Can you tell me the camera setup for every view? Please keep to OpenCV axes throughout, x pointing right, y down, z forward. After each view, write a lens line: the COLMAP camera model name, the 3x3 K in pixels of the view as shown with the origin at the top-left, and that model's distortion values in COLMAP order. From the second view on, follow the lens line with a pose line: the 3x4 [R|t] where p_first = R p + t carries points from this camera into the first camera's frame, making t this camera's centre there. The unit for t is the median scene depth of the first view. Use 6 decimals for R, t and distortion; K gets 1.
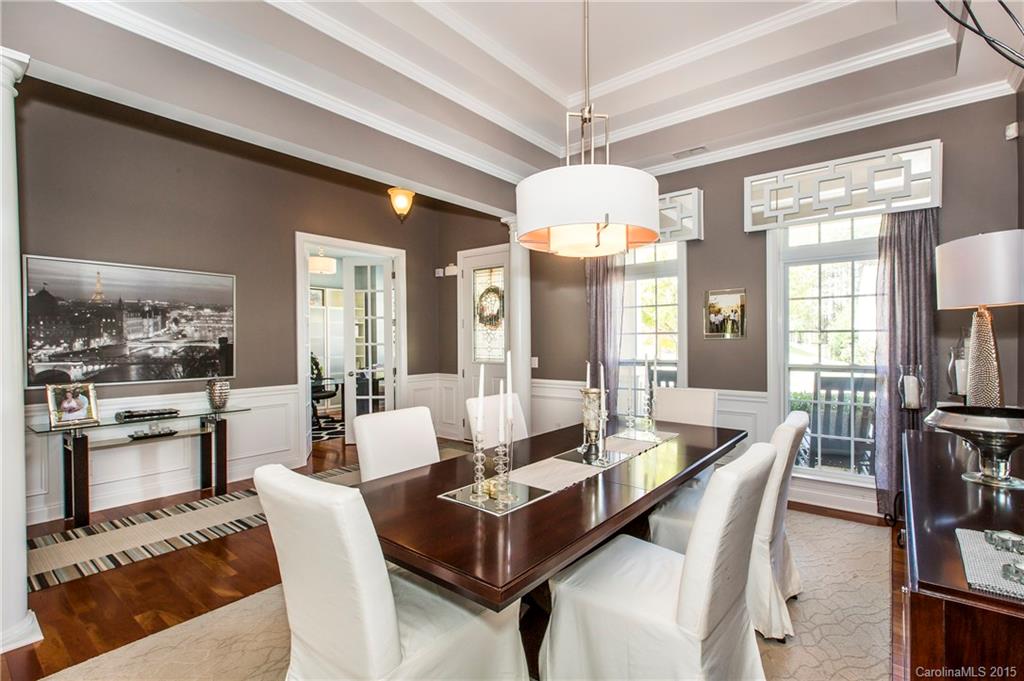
lens RADIAL K [[462.8, 0, 513.4], [0, 462.8, 343.2], [0, 0, 1]] dist [-0.001590, -0.000300]
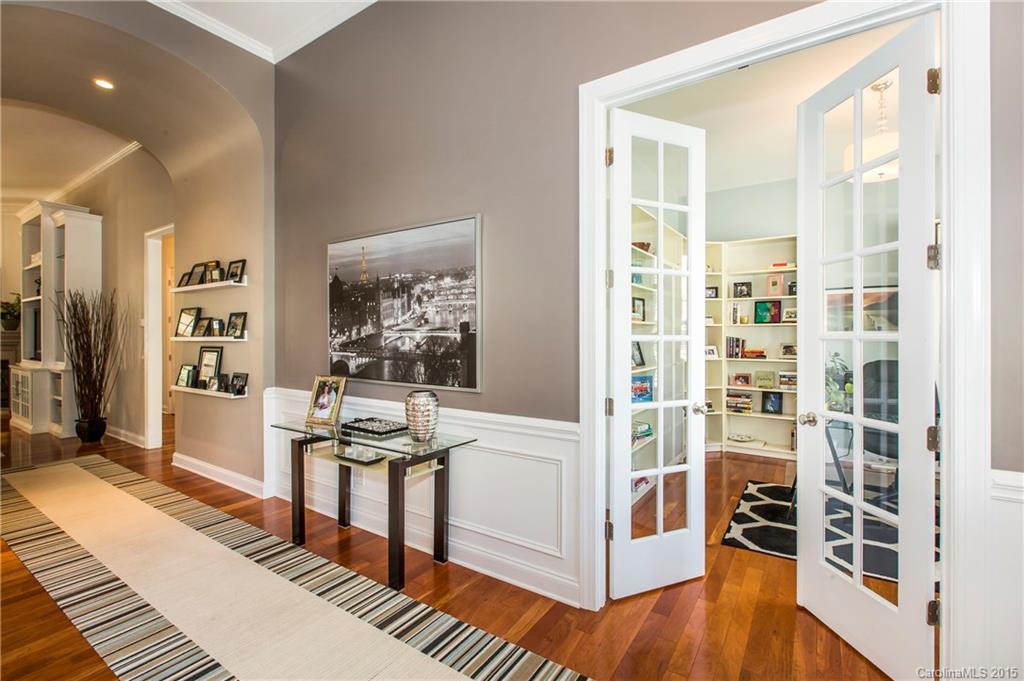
lens RADIAL K [[462.8, 0, 510.6], [0, 462.8, 331.7], [0, 0, 1]] dist [-0.001590, -0.000300]
pose [[0.099032, 0.005272, -0.995070, -0.030635], [0.000196, 0.999986, 0.005318, -0.003900], [0.995084, -0.000722, 0.099030, 1.095981]]
